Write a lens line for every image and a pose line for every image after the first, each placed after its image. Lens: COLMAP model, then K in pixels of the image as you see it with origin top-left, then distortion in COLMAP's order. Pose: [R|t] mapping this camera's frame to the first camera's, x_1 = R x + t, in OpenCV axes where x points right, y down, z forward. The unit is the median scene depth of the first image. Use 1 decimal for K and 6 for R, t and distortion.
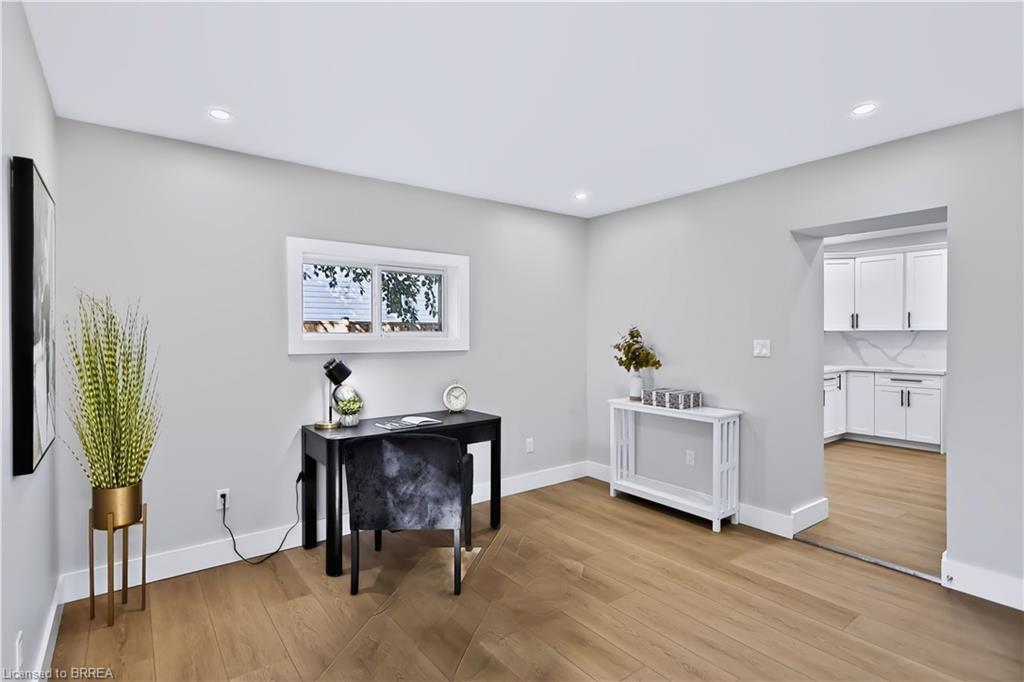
lens RADIAL K [[512.6, 0, 509.4], [0, 512.6, 339.3], [0, 0, 1]] dist [0.001016, 0.000179]
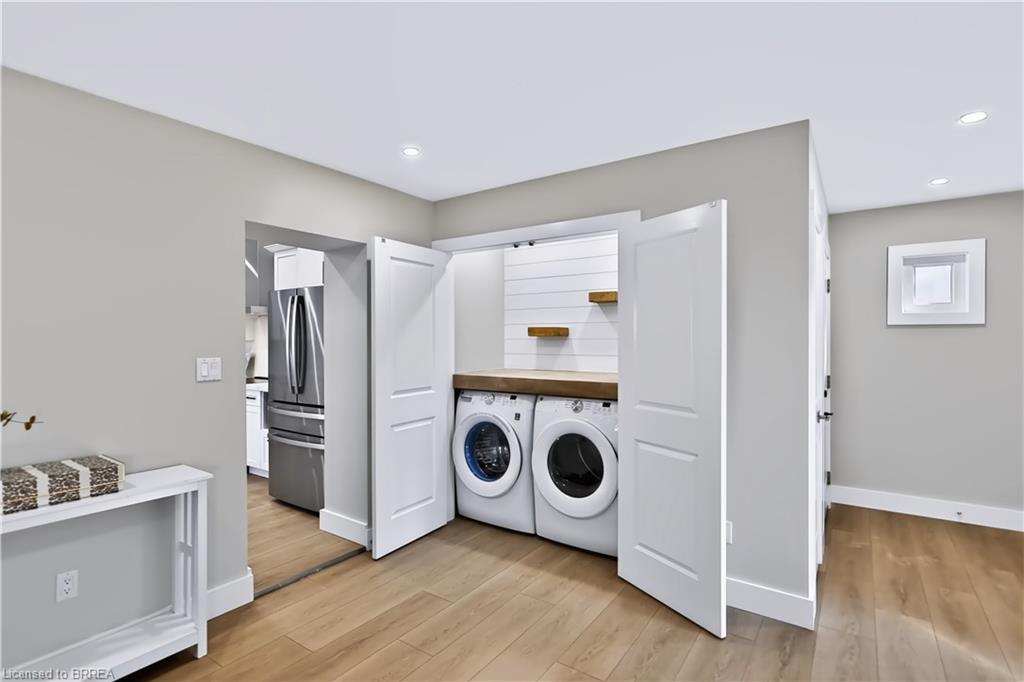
lens RADIAL K [[512.6, 0, 507.1], [0, 512.6, 338.0], [0, 0, 1]] dist [0.001016, 0.000179]
pose [[-0.321738, -0.005184, 0.946815, -0.332673], [0.003481, 0.999972, 0.006658, -0.029868], [-0.946822, 0.005438, -0.321710, 0.843047]]
